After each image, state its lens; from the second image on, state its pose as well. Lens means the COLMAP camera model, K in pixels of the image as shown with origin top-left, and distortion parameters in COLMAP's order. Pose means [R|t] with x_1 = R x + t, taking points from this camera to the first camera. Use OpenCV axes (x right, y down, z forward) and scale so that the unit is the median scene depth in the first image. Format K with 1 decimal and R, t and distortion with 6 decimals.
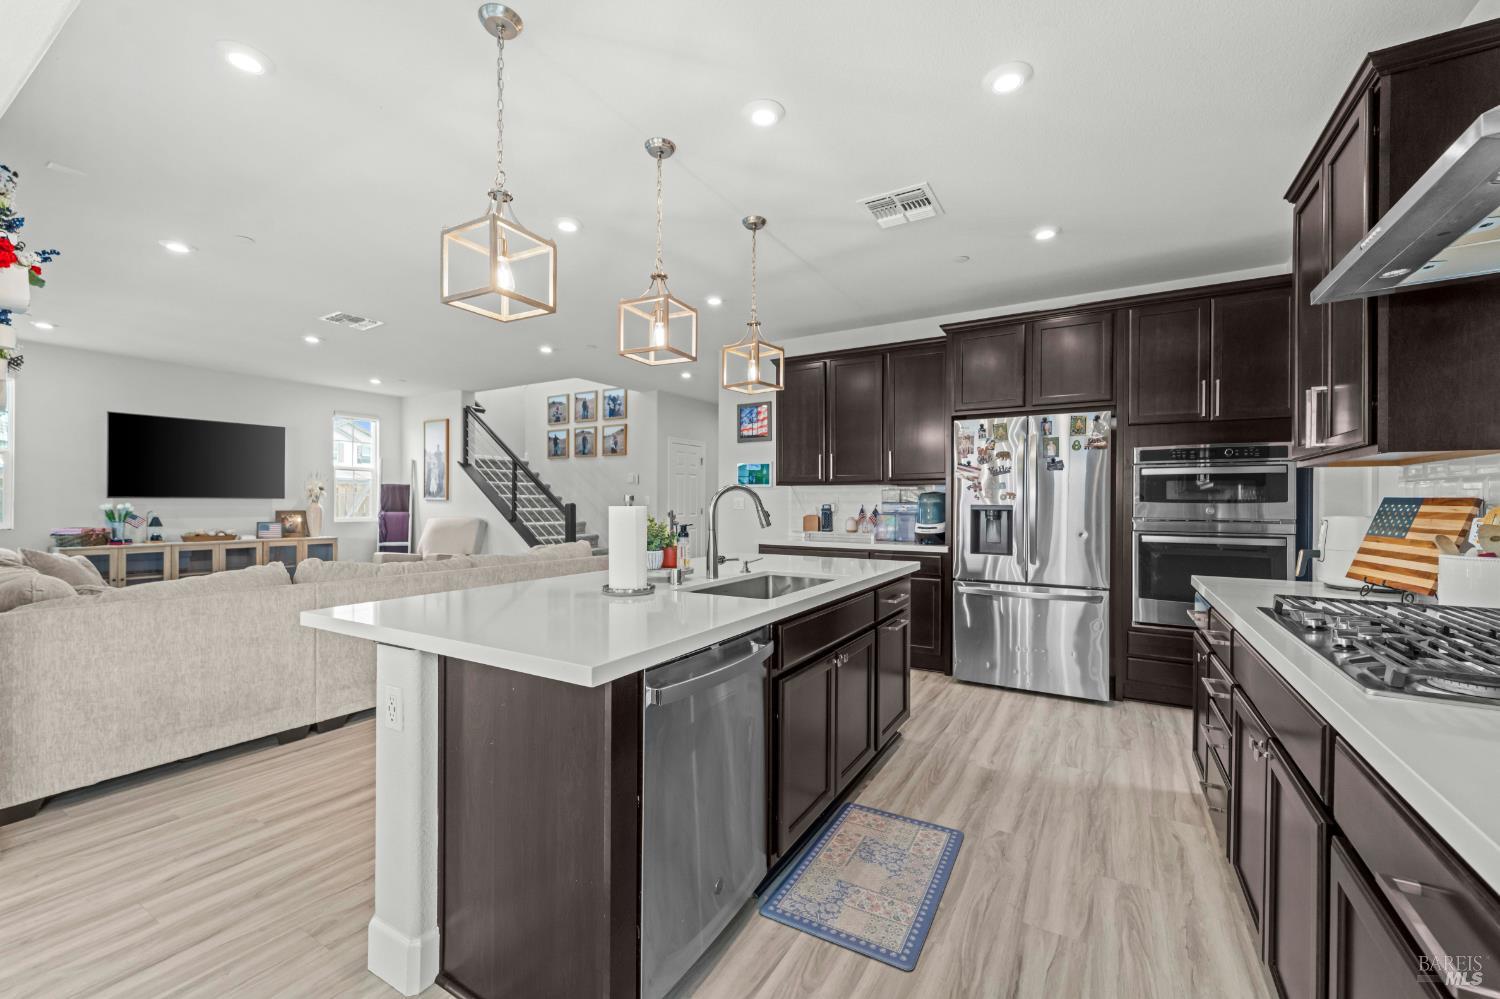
lens RADIAL K [[602.3, 0, 754.4], [0, 602.3, 503.5], [0, 0, 1]] dist [0.003000, -0.001802]
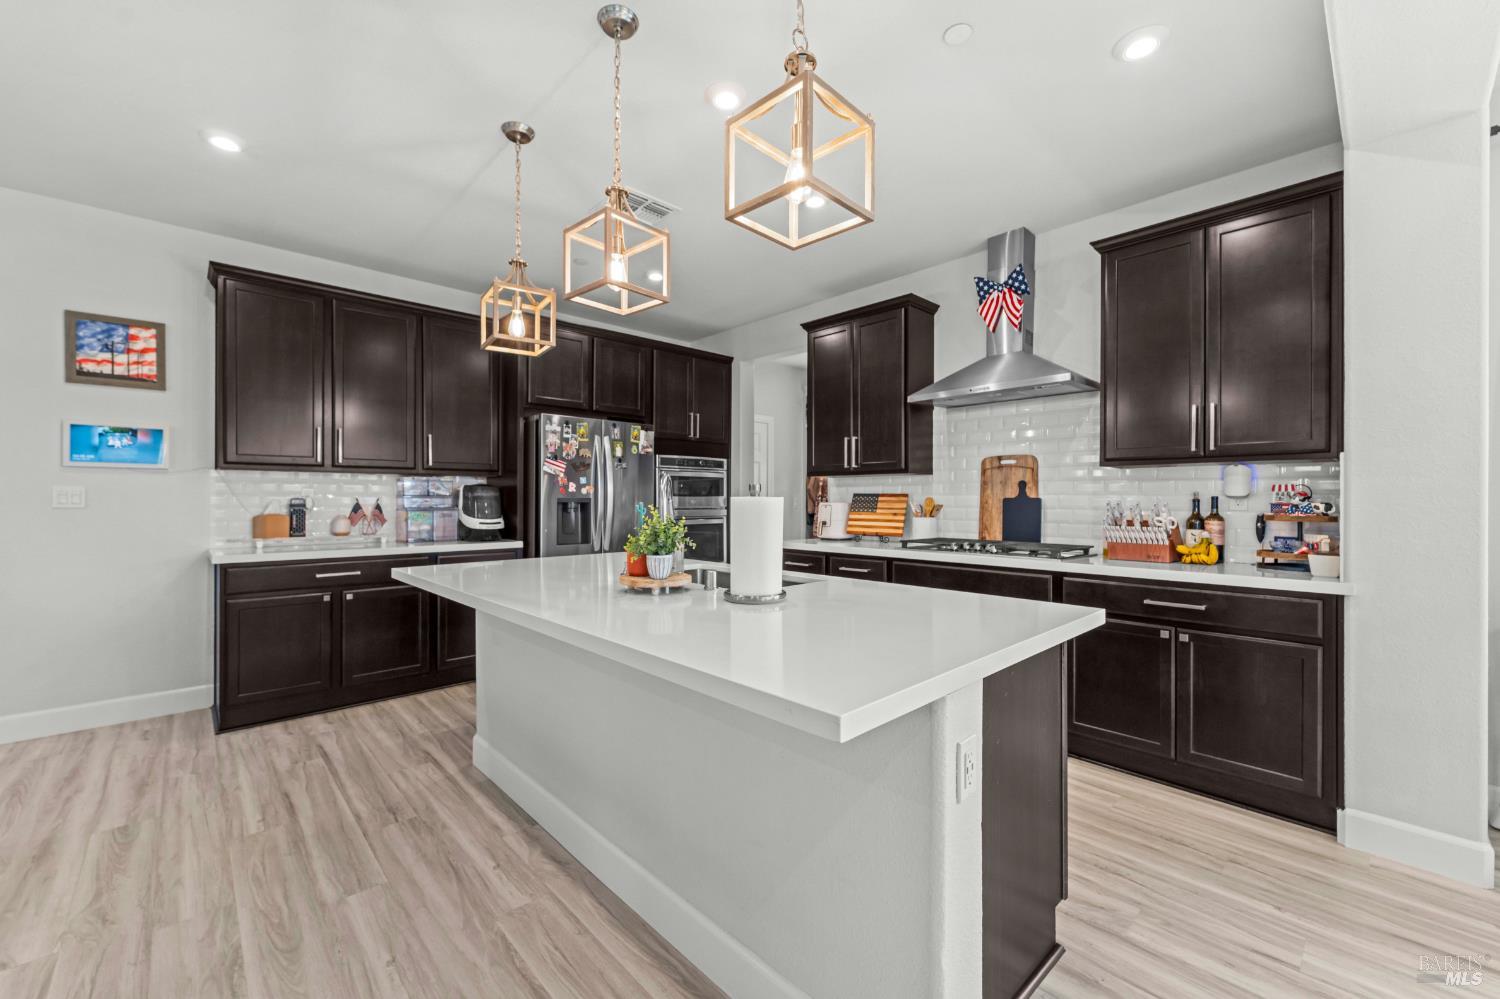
lens RADIAL K [[602.3, 0, 735.5], [0, 602.3, 499.7], [0, 0, 1]] dist [0.003000, -0.001802]
pose [[0.296342, -0.001732, 0.955080, -0.342389], [0.001116, 0.999998, 0.001468, 0.002728], [-0.955081, 0.000631, 0.296344, 0.263598]]
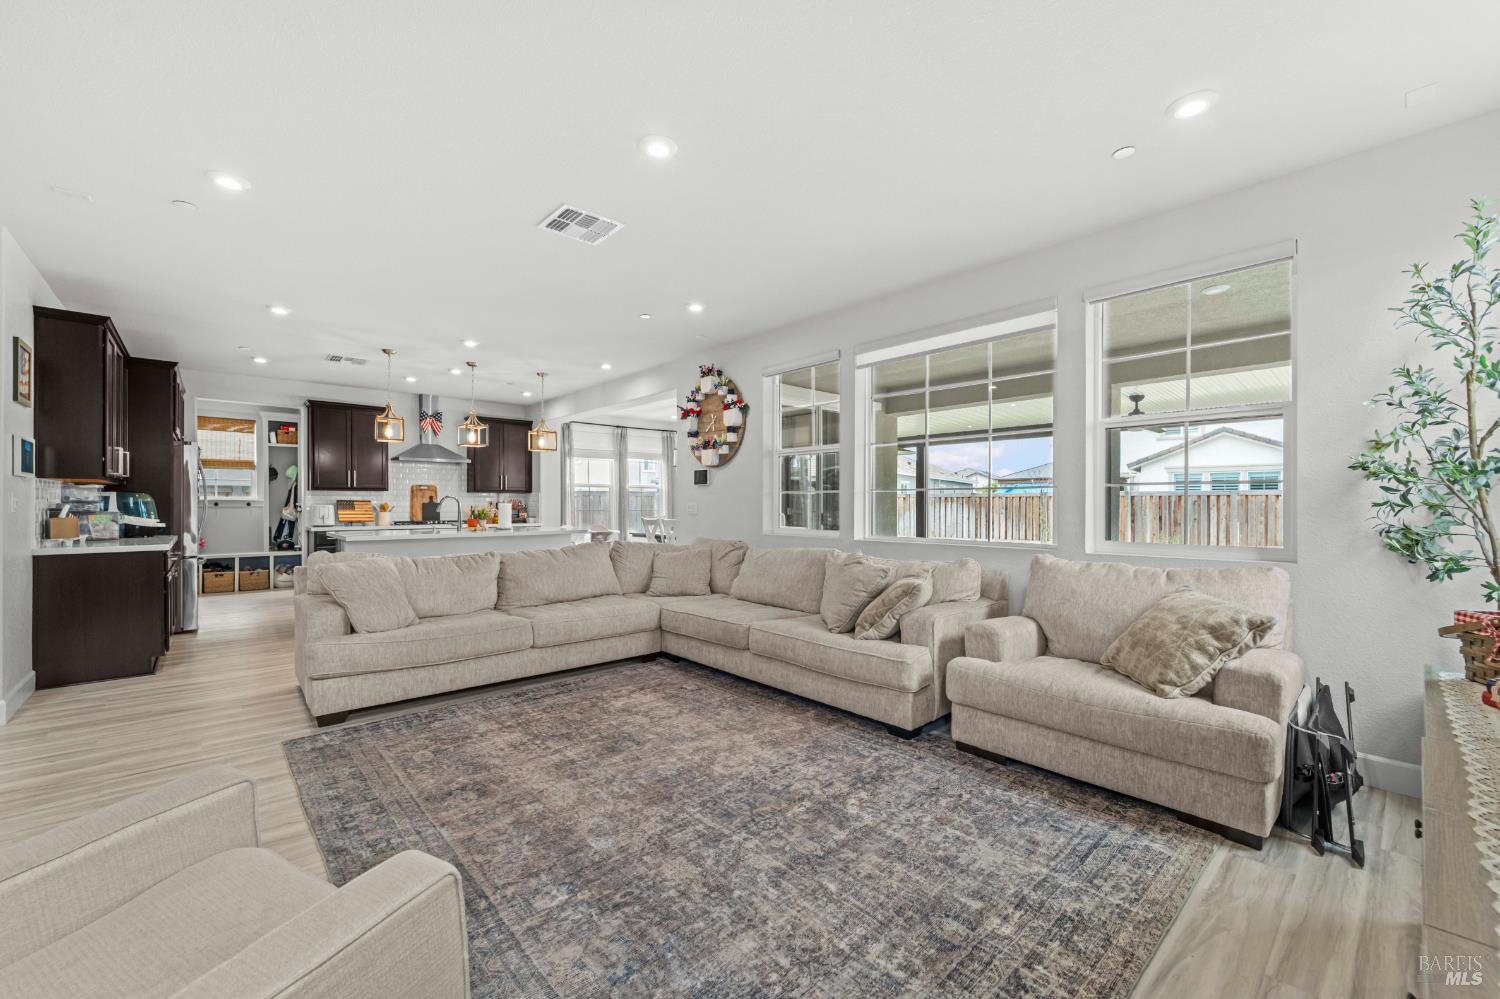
lens RADIAL K [[602.3, 0, 744.4], [0, 602.3, 508.5], [0, 0, 1]] dist [0.003000, -0.001802]
pose [[-0.949487, -0.006597, 0.313737, -0.841244], [-0.002979, 0.999923, 0.012010, -0.003576], [-0.313792, 0.010469, -0.949434, 1.258606]]
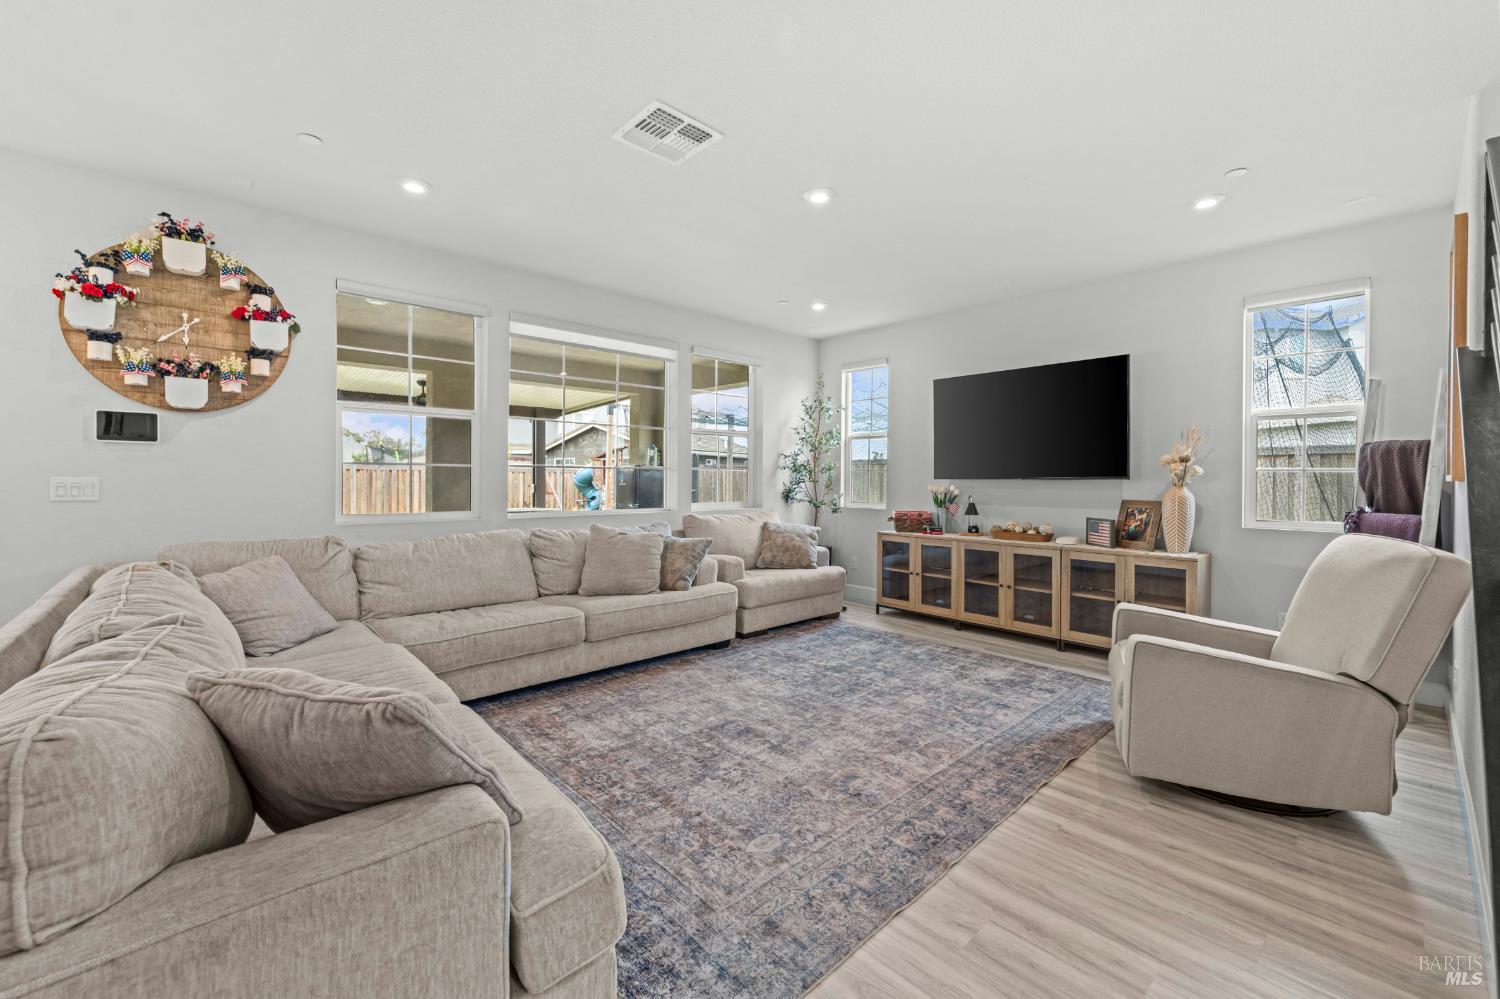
lens RADIAL K [[602.3, 0, 760.2], [0, 602.3, 488.3], [0, 0, 1]] dist [0.003000, -0.001802]
pose [[-0.291450, 0.009012, -0.956544, -0.154338], [-0.010779, 0.999861, 0.012704, -0.004042], [0.956525, 0.014013, -0.291312, 0.990038]]
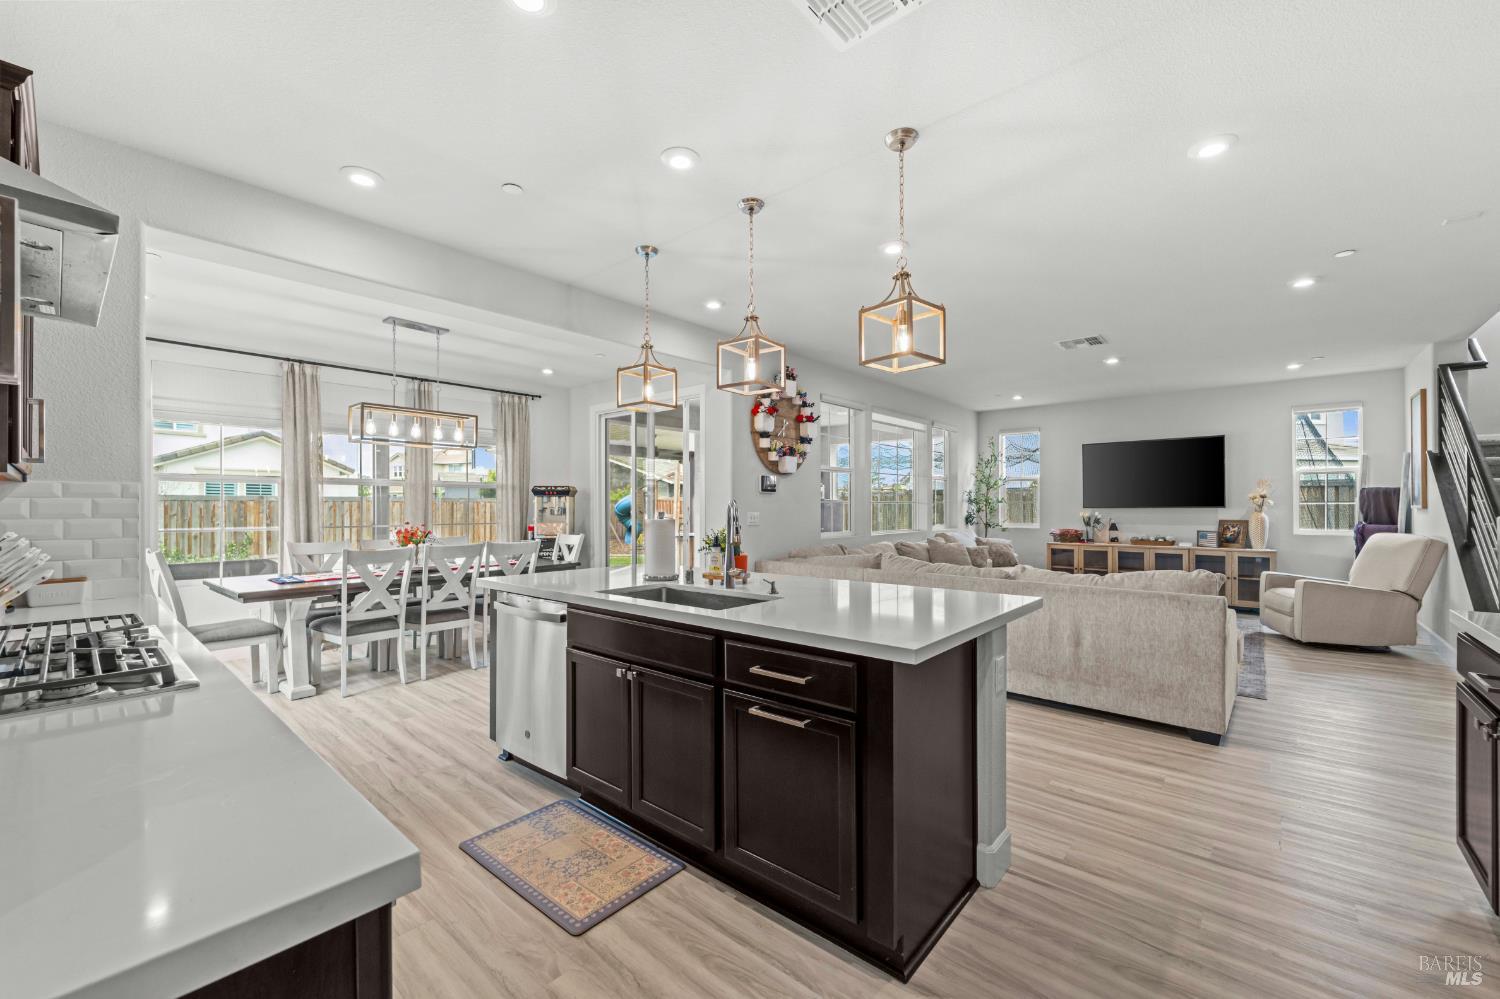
lens RADIAL K [[602.3, 0, 746.0], [0, 602.3, 501.9], [0, 0, 1]] dist [0.003000, -0.001802]
pose [[-0.186400, -0.010184, -0.982421, 0.394799], [-0.003343, 0.999947, -0.009731, -0.006674], [0.982468, 0.001470, -0.186424, 0.494674]]
